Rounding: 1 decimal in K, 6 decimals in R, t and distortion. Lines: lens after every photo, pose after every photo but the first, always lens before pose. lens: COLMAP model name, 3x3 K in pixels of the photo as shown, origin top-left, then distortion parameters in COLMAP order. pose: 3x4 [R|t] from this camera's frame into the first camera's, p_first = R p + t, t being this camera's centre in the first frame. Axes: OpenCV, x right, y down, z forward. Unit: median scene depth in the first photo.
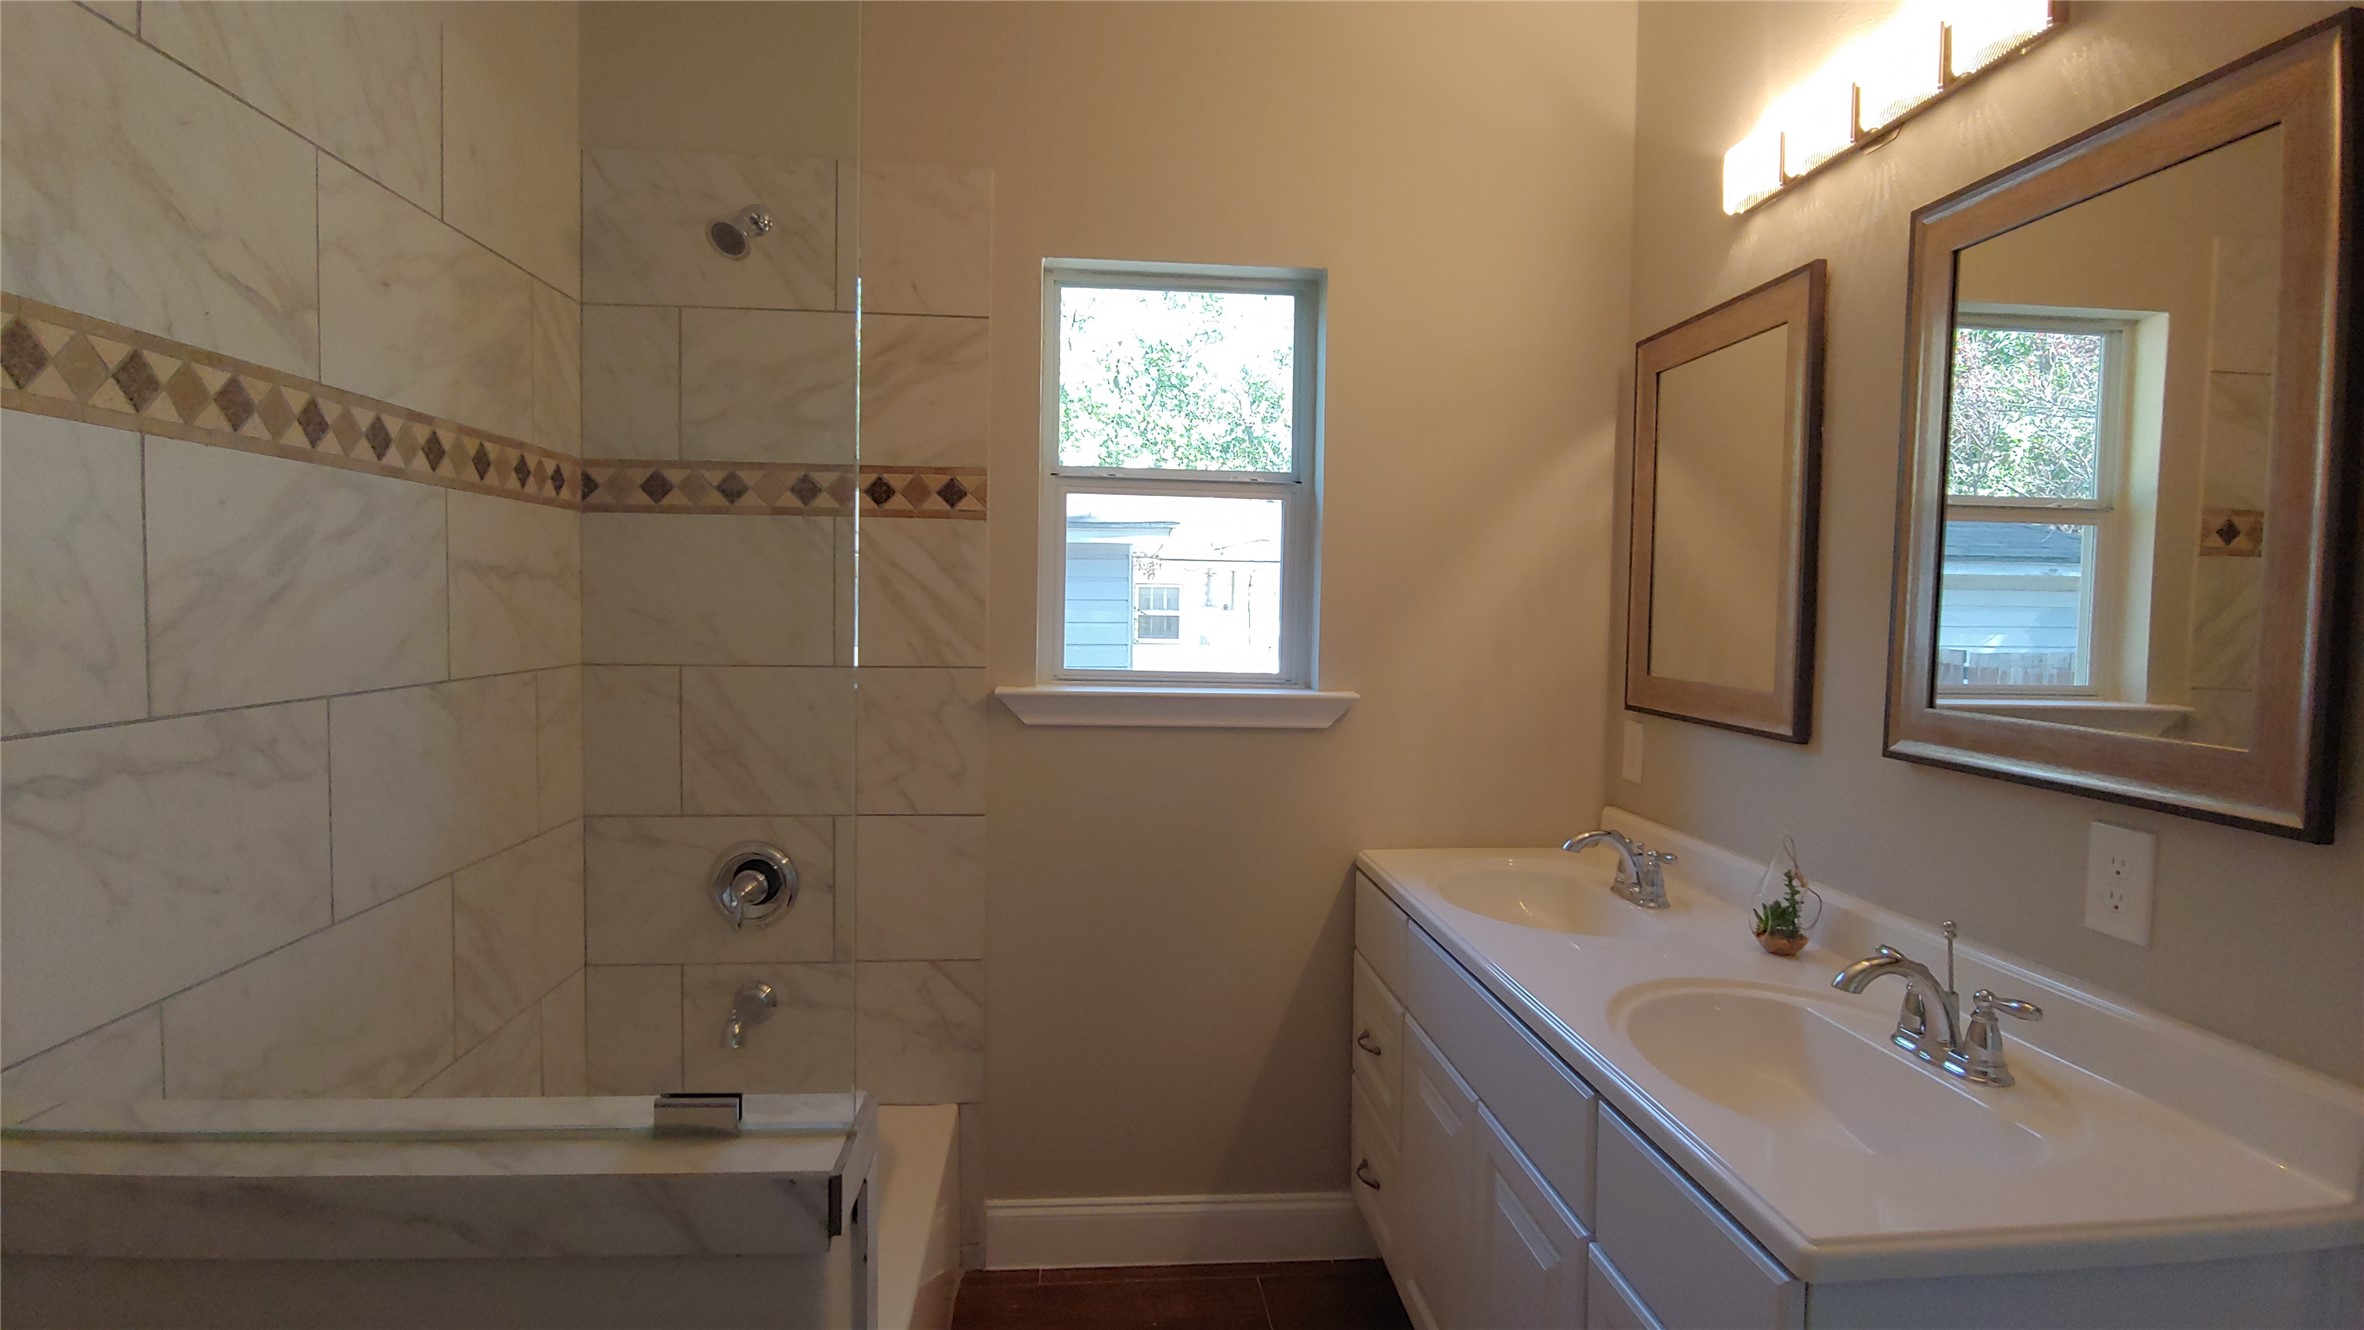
lens RADIAL K [[1186.0, 0, 1186.9], [0, 1186.0, 658.7], [0, 0, 1]] dist [-0.011053, -0.000273]
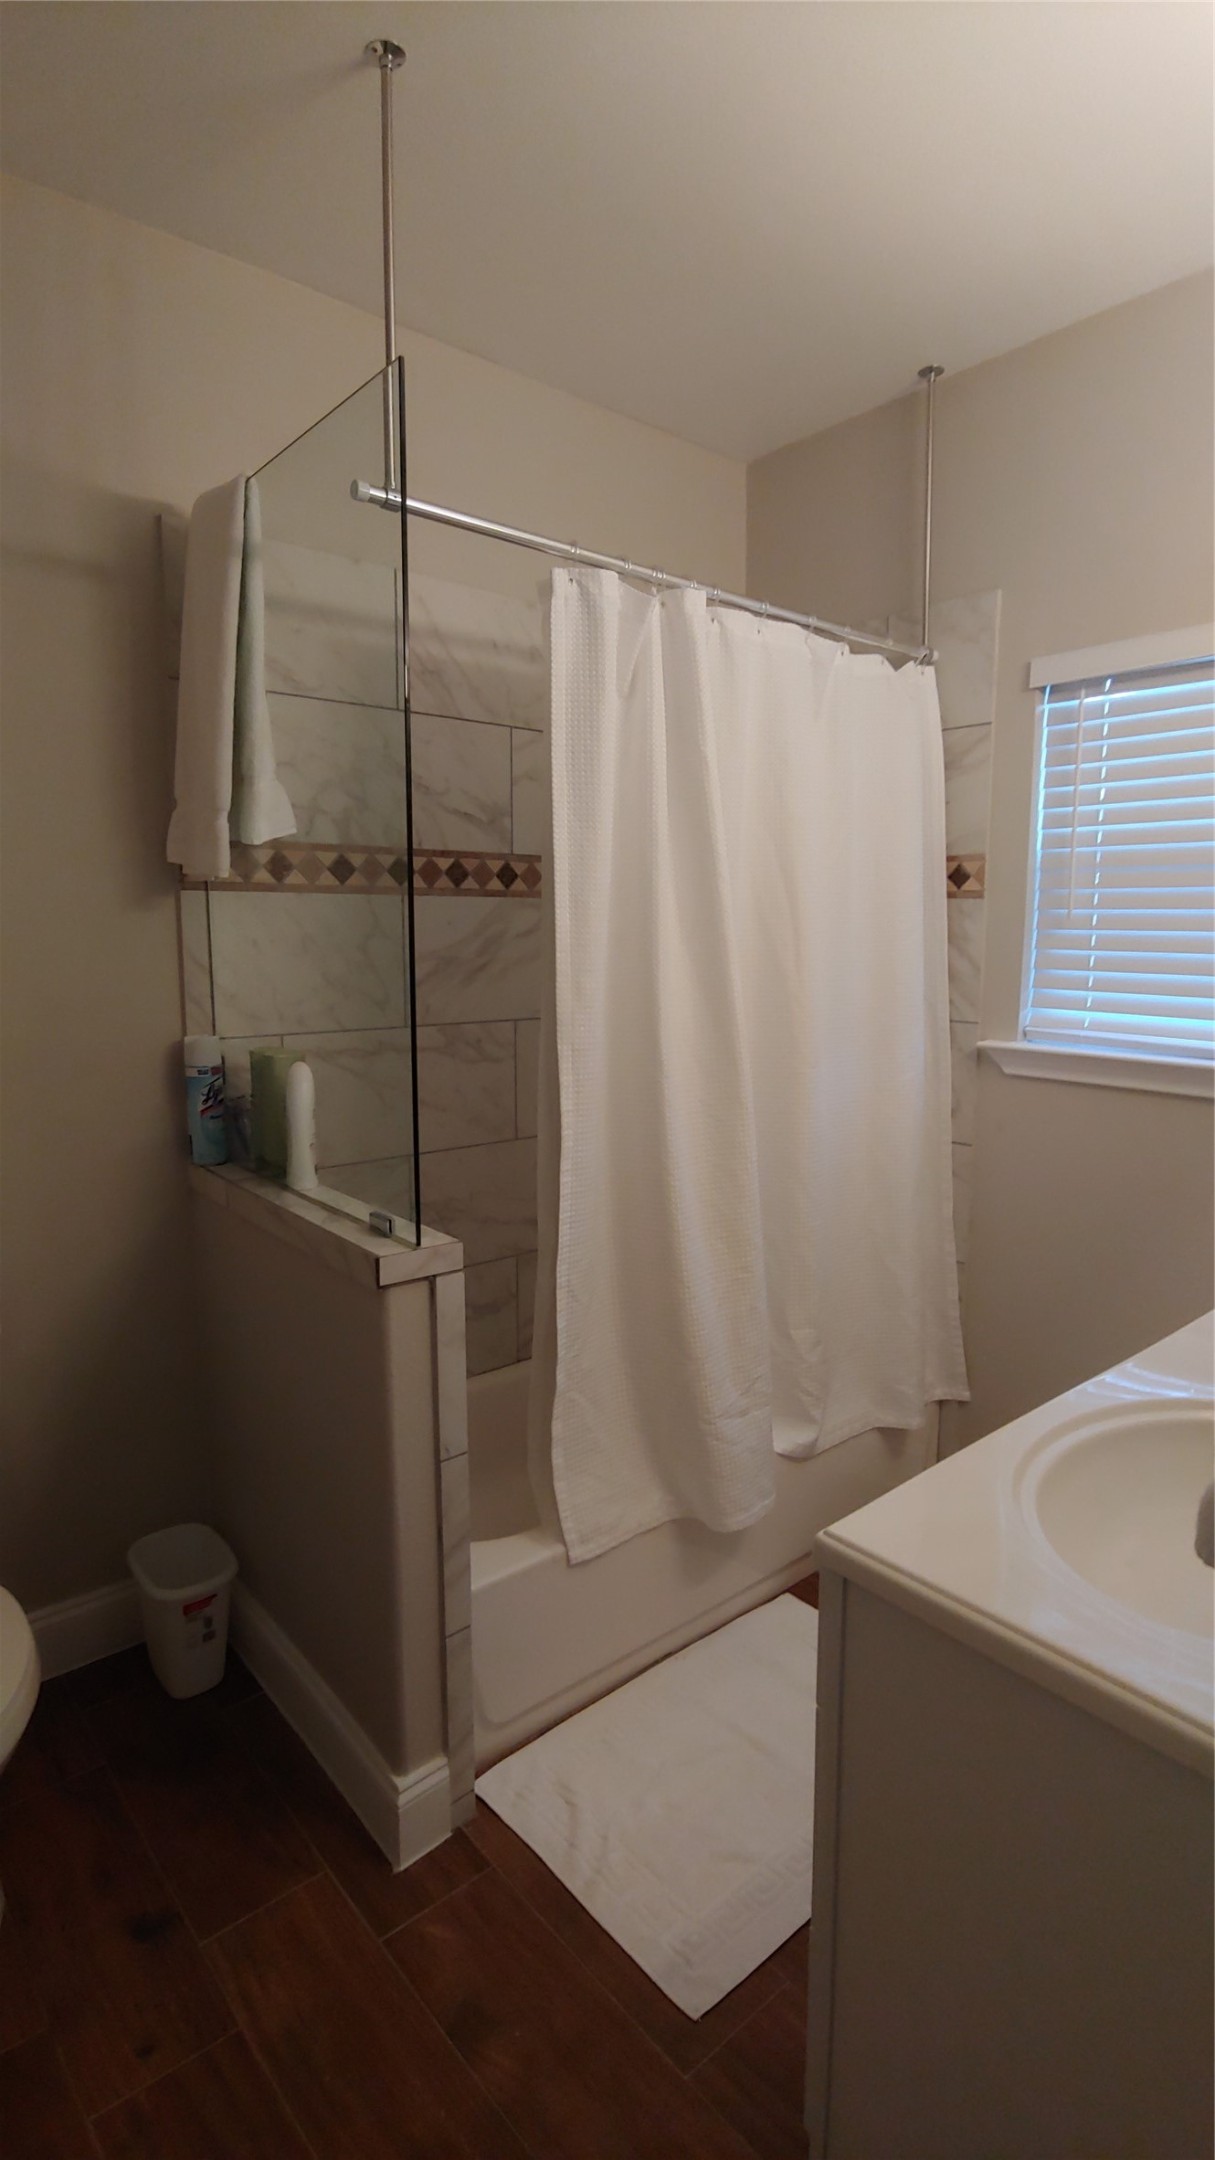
lens RADIAL K [[1083.7, 0, 636.5], [0, 1083.7, 1067.0], [0, 0, 1]] dist [-0.011053, -0.000273]
pose [[0.583619, 0.088170, -0.807227, 0.842865], [-0.032759, 0.995835, 0.085086, -0.049250], [0.811366, -0.023214, 0.584077, 0.141223]]
